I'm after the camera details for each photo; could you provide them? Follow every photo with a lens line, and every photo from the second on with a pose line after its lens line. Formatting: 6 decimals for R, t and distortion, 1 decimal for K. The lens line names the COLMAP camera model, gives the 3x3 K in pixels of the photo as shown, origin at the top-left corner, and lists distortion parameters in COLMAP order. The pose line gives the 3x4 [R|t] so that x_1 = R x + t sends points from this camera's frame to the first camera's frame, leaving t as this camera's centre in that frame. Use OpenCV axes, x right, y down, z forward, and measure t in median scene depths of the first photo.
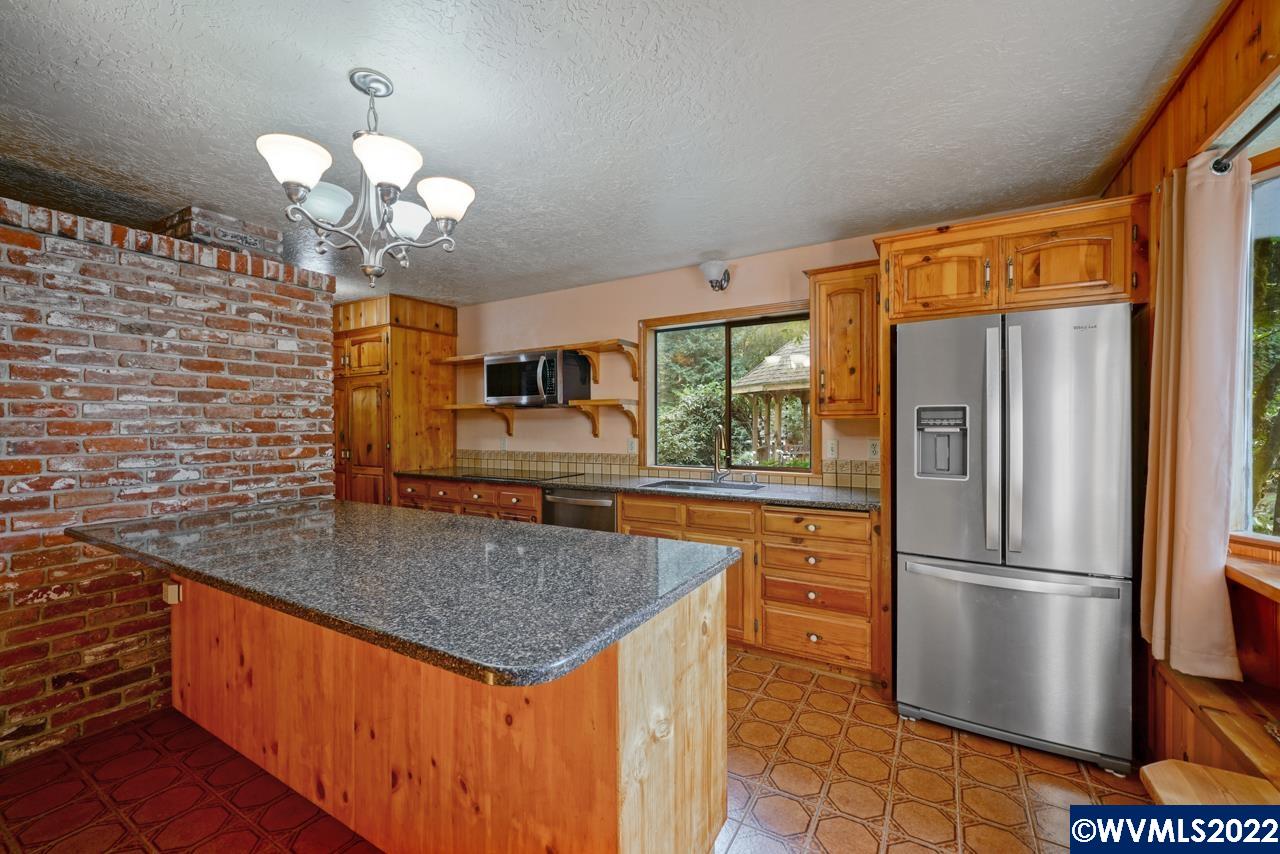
lens RADIAL K [[534.3, 0, 635.3], [0, 534.3, 433.0], [0, 0, 1]] dist [-0.002173, -0.000561]
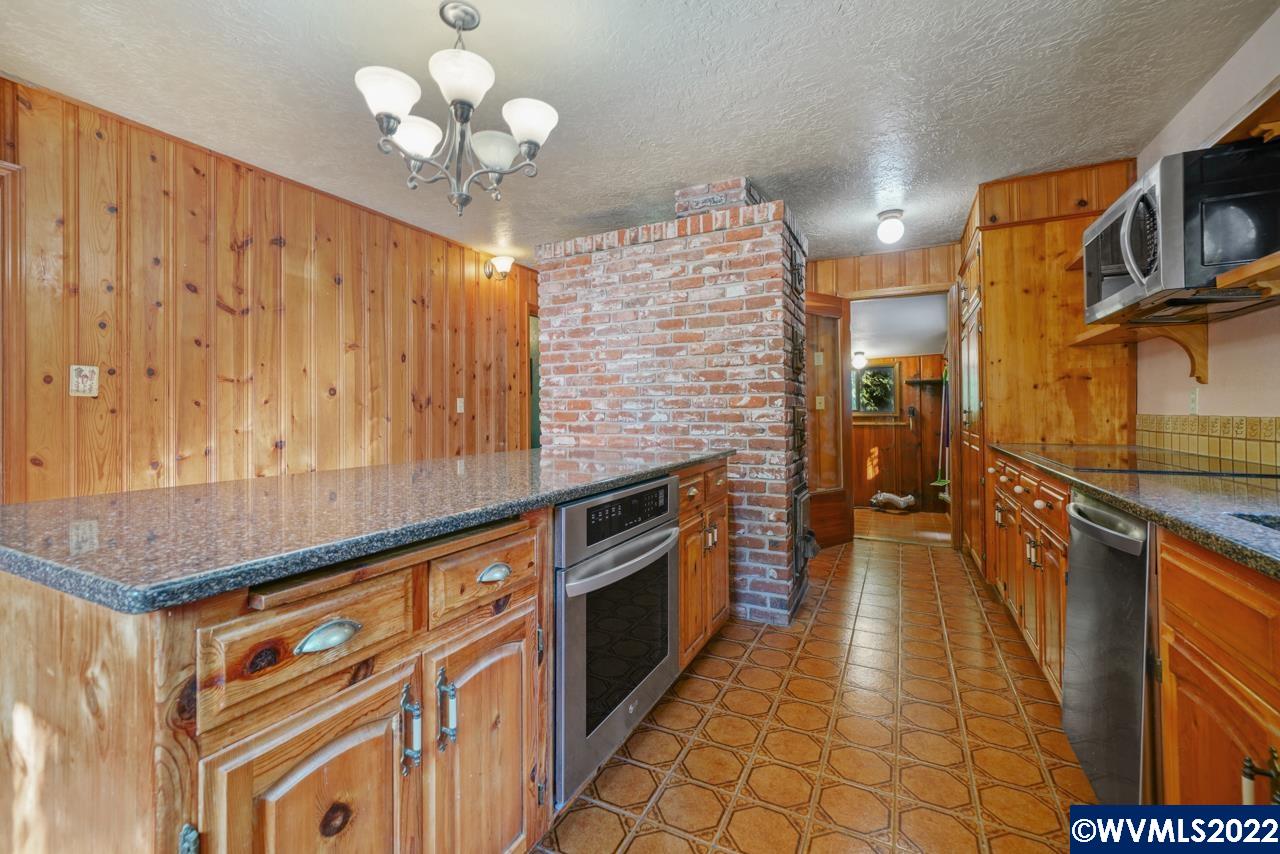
lens RADIAL K [[534.3, 0, 613.3], [0, 534.3, 410.0], [0, 0, 1]] dist [-0.002173, -0.000561]
pose [[0.048488, 0.003740, -0.998817, 0.324594], [-0.012417, 0.999918, 0.003141, 0.054510], [0.998747, 0.012250, 0.048530, 0.758087]]
